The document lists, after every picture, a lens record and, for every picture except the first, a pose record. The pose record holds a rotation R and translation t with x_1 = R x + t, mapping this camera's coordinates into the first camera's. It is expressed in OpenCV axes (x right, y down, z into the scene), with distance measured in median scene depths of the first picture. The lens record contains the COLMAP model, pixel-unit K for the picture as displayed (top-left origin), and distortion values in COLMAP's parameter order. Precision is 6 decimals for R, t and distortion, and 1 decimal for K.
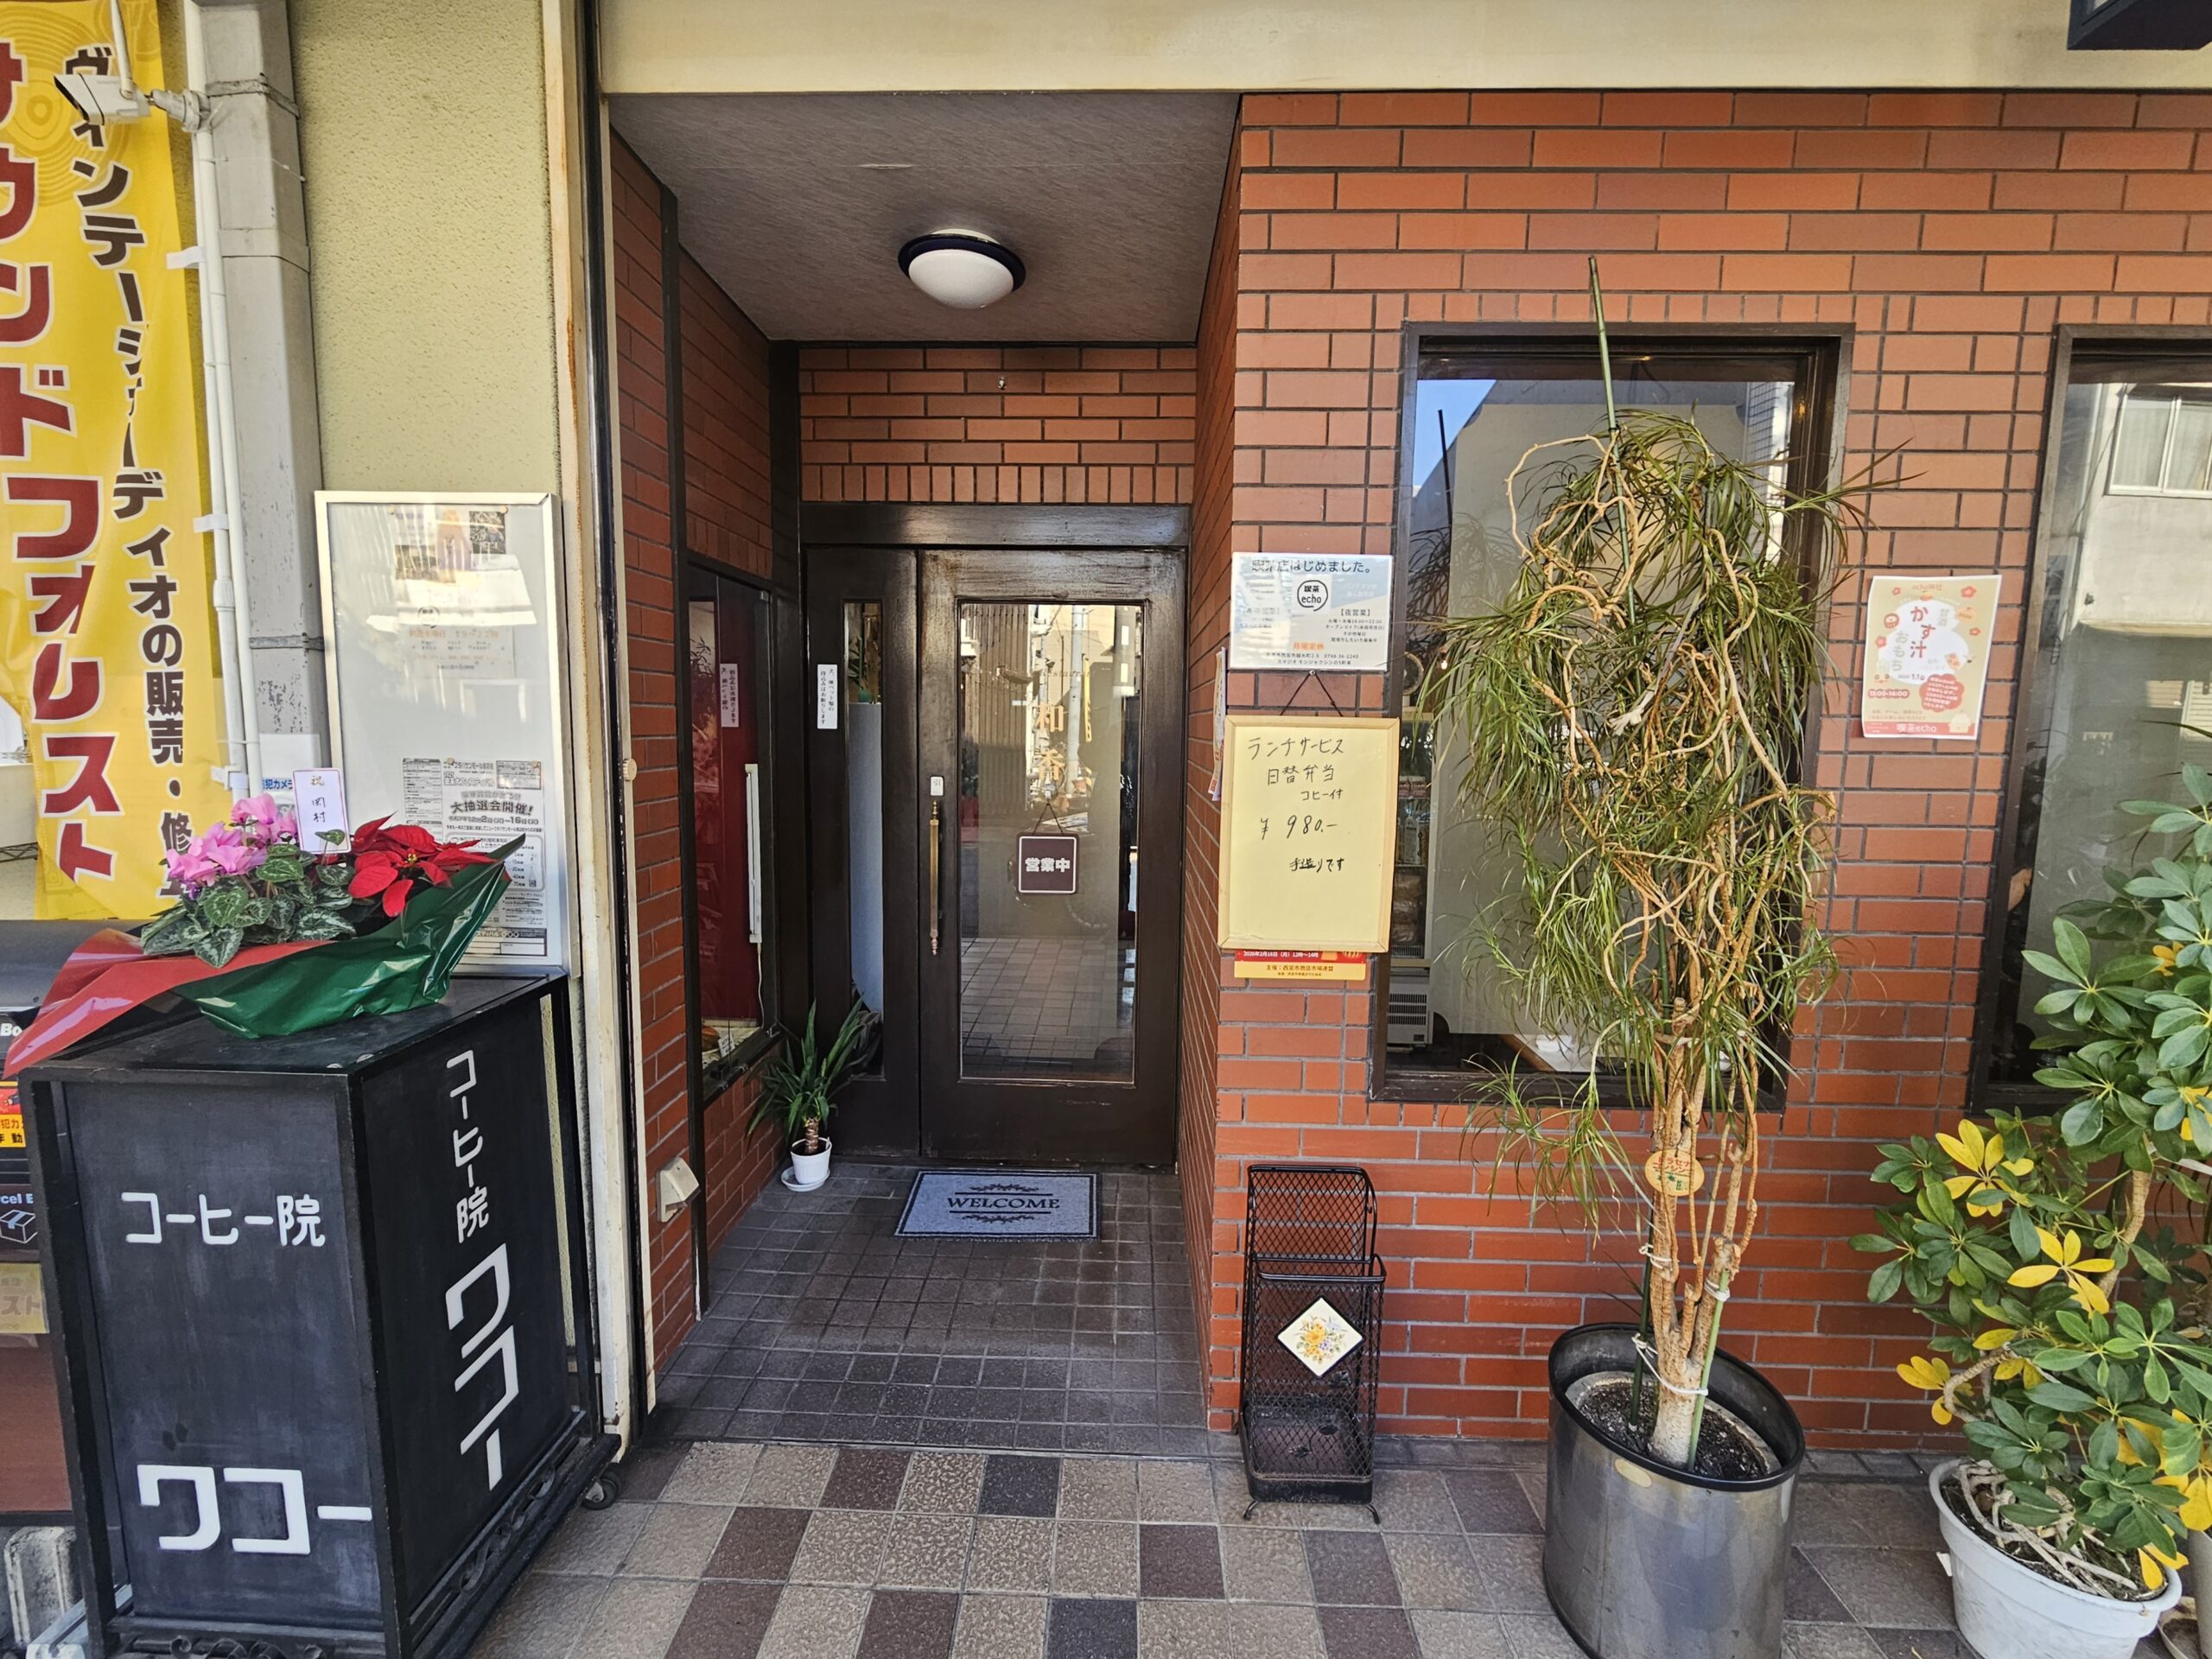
lens RADIAL K [[941.9, 0, 1105.6], [0, 941.9, 824.5], [0, 0, 1]] dist [0.002512, 0.000977]
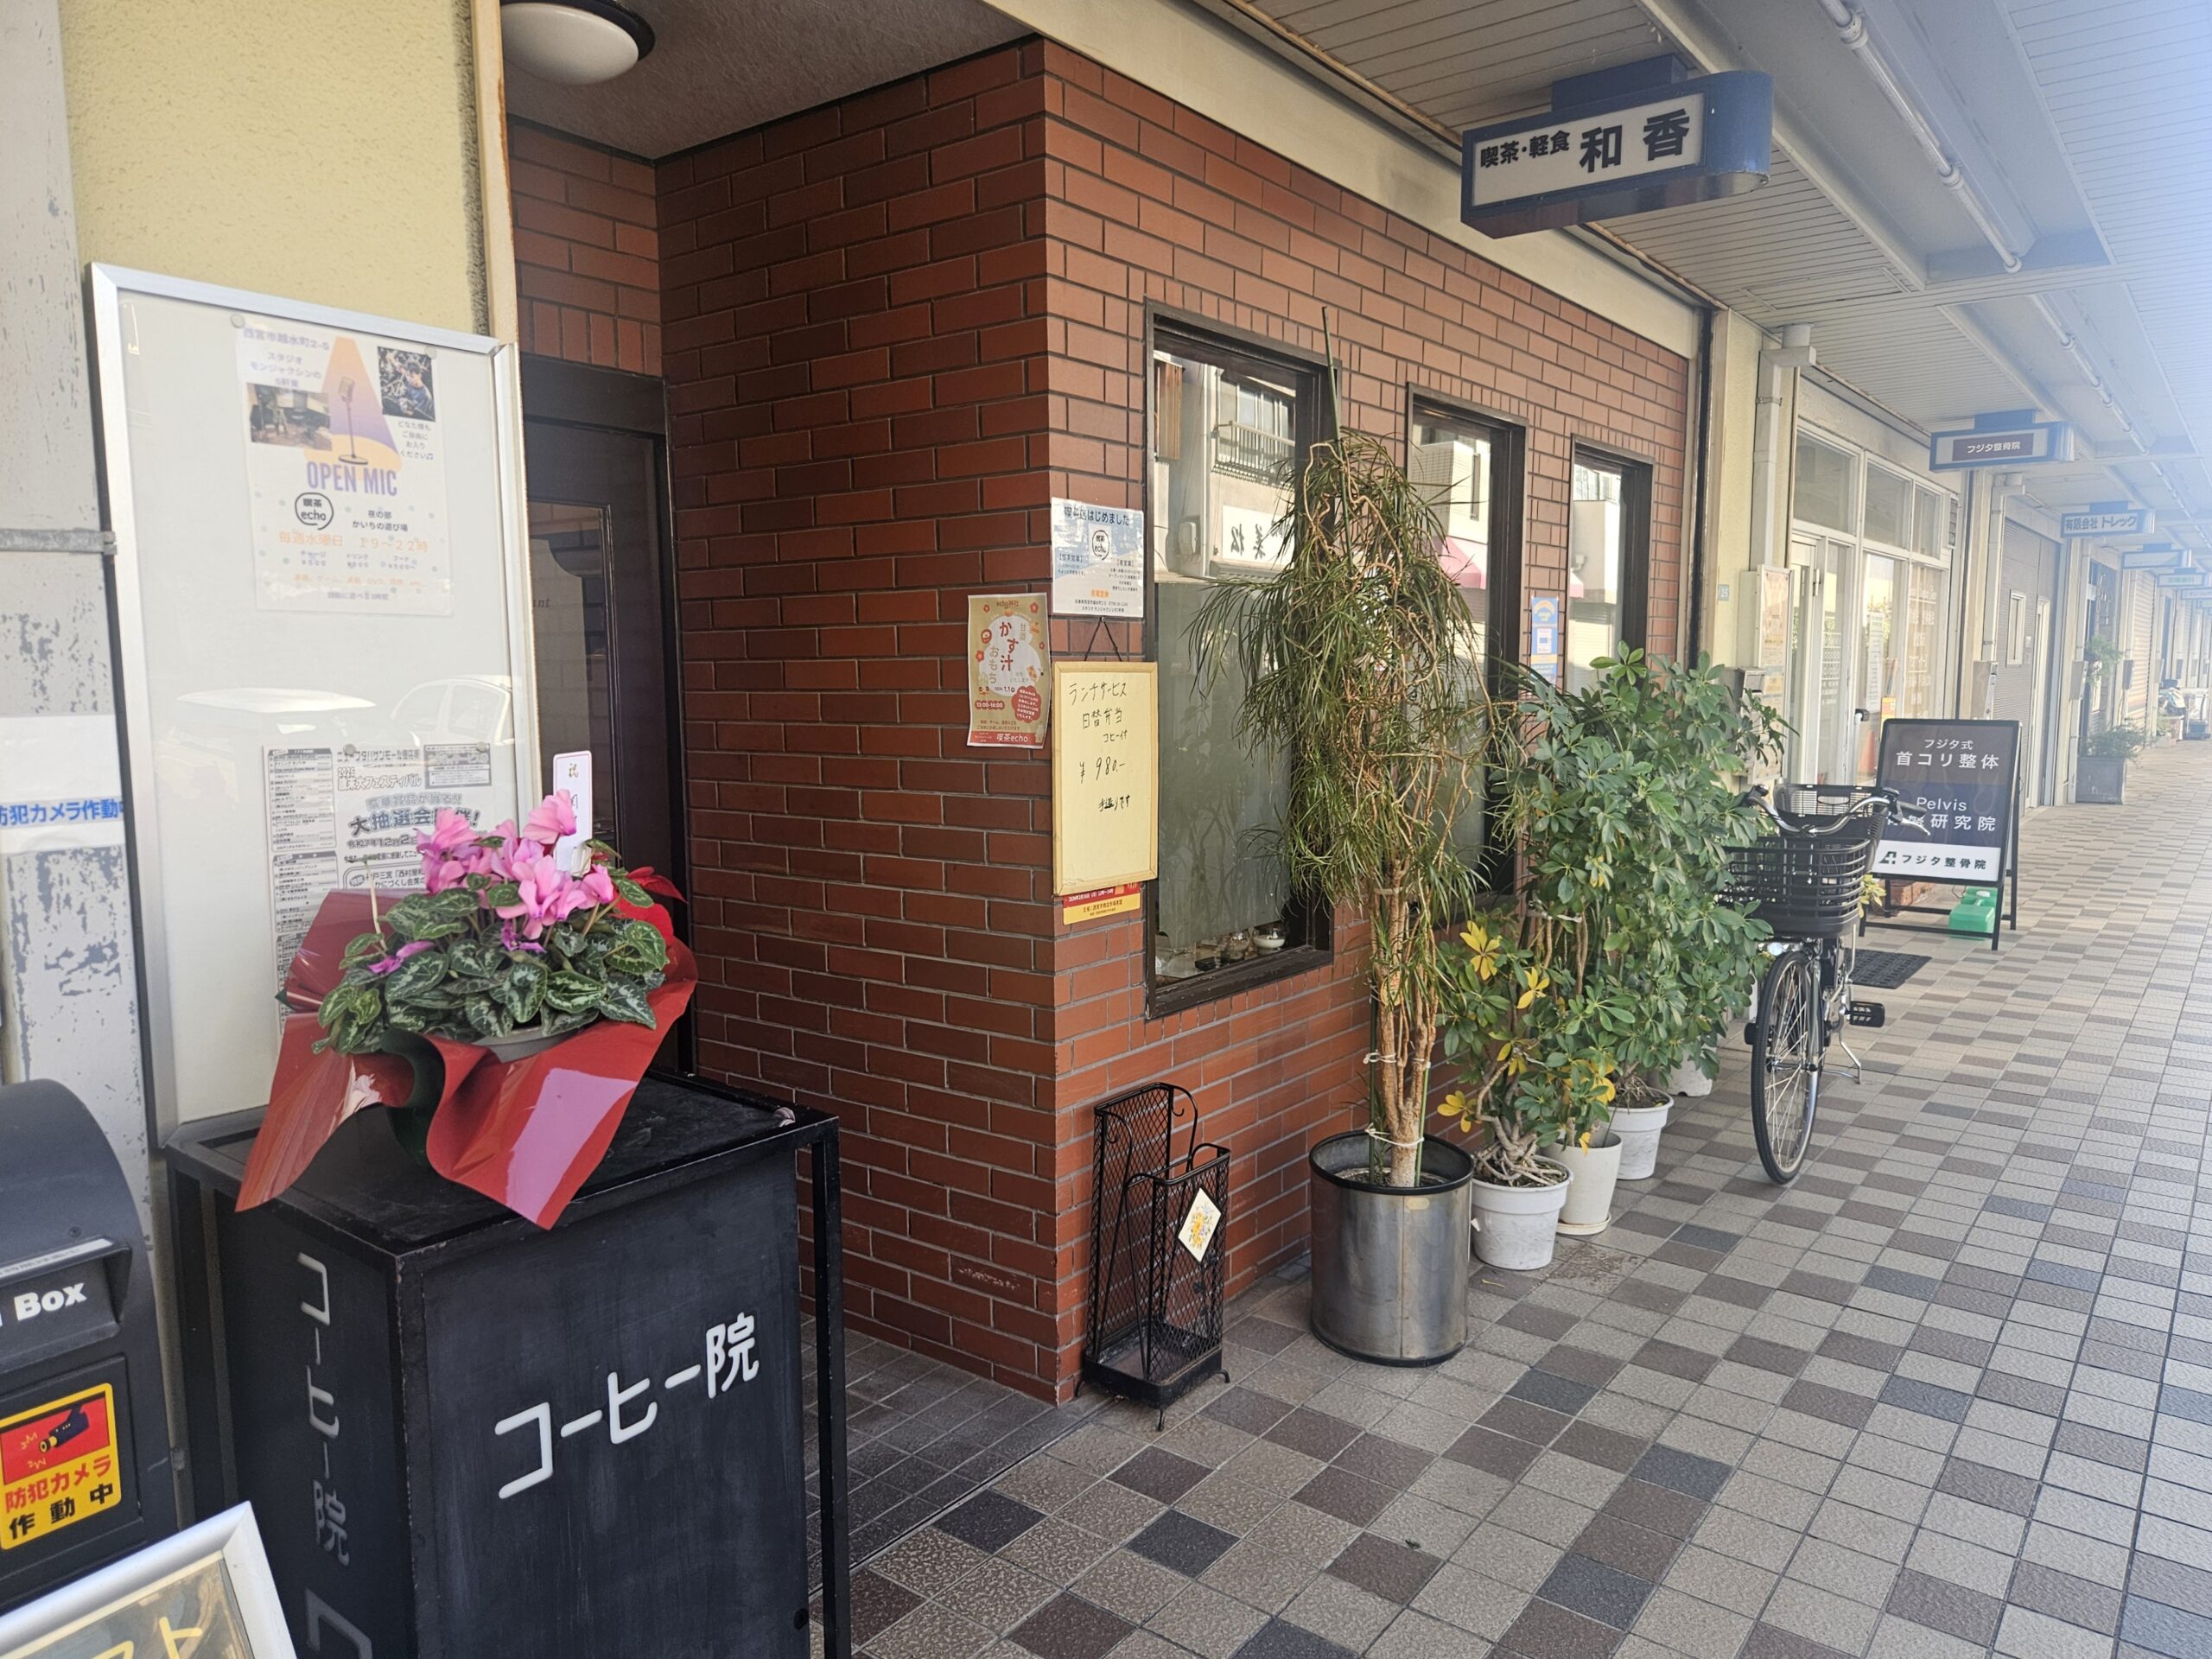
lens RADIAL K [[1494.8, 0, 1109.2], [0, 1494.8, 839.3], [0, 0, 1]] dist [0.076797, -0.008221]
pose [[0.587442, -0.108815, 0.801917, -1.196530], [0.101718, 0.992988, 0.060229, -0.019262], [-0.802848, 0.046188, 0.594392, 0.023025]]
